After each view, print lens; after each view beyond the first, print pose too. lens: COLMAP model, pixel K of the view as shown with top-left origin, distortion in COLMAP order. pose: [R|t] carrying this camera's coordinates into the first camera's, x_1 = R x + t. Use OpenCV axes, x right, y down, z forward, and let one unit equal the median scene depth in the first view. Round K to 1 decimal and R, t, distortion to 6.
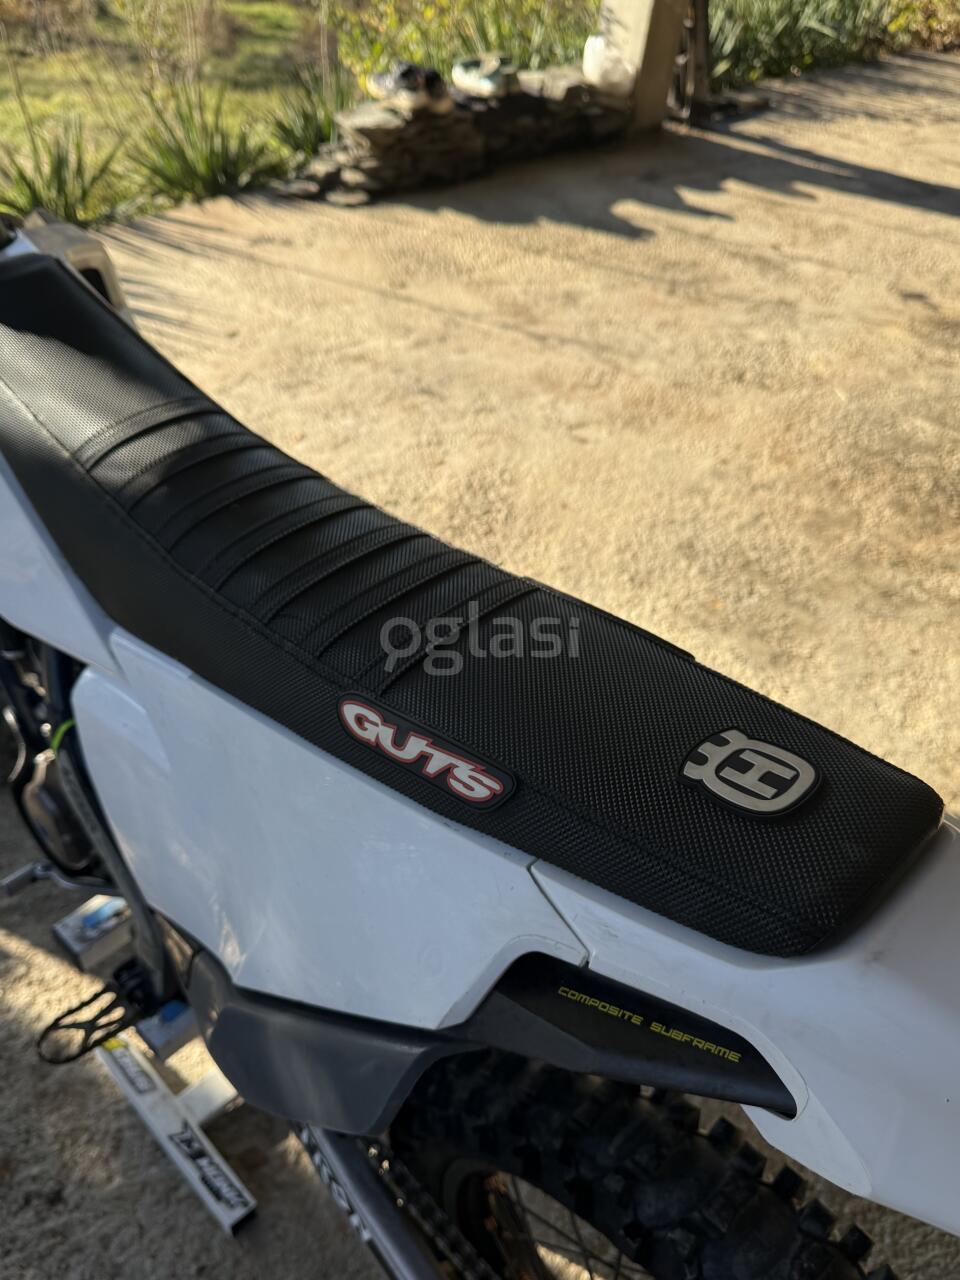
lens RADIAL K [[1075.9, 0, 480.0], [0, 1075.9, 640.0], [0, 0, 1]] dist [0.051189, -0.105328]
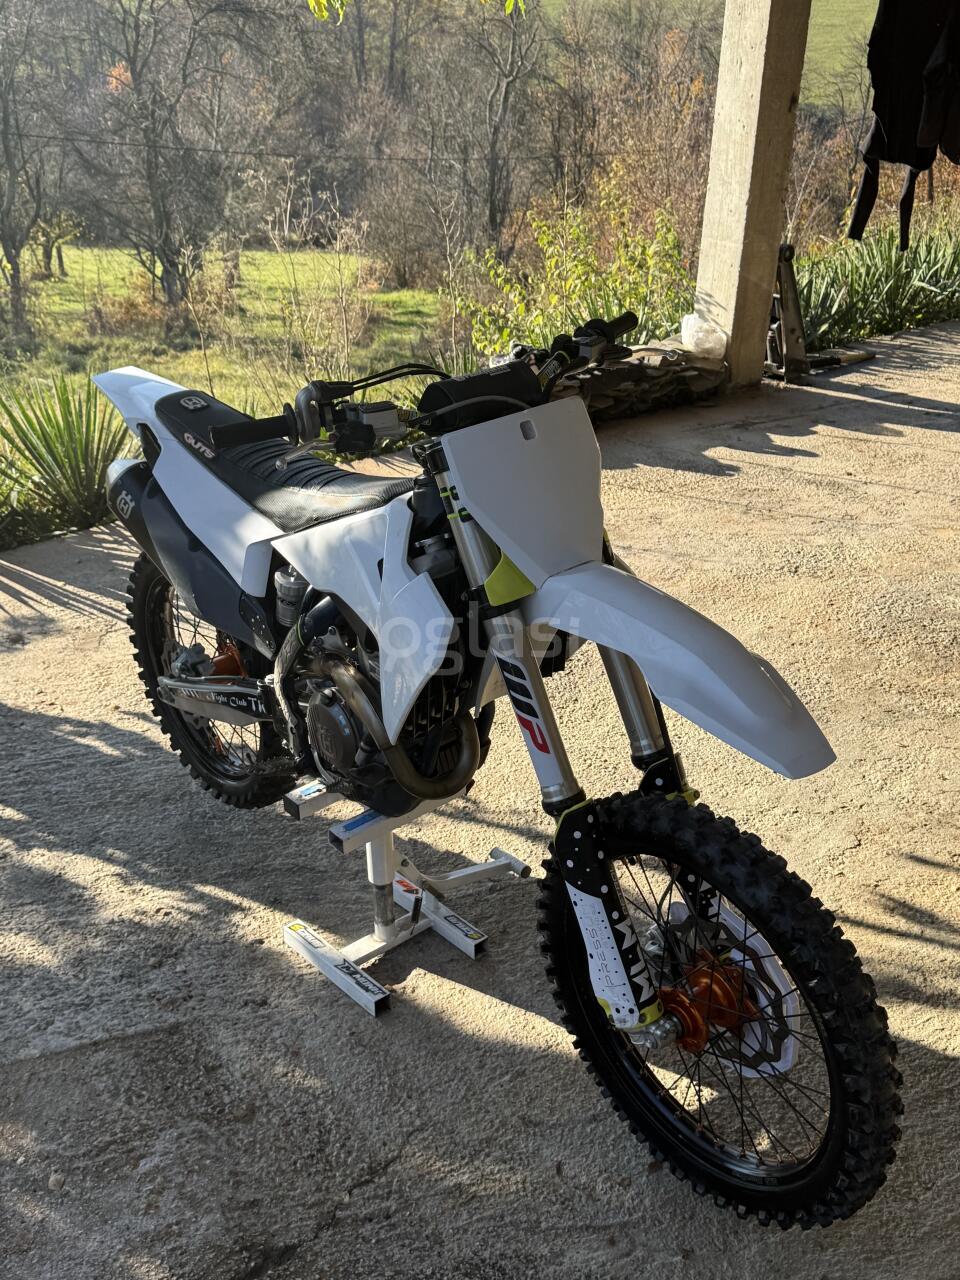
lens RADIAL K [[1386.9, 0, 480.0], [0, 1386.9, 640.0], [0, 0, 1]] dist [0.220354, -0.525875]
pose [[0.991536, -0.030728, -0.126145, 0.070597], [-0.005171, 0.961471, -0.274857, 0.197471], [0.129730, 0.273183, 0.953174, -0.377310]]
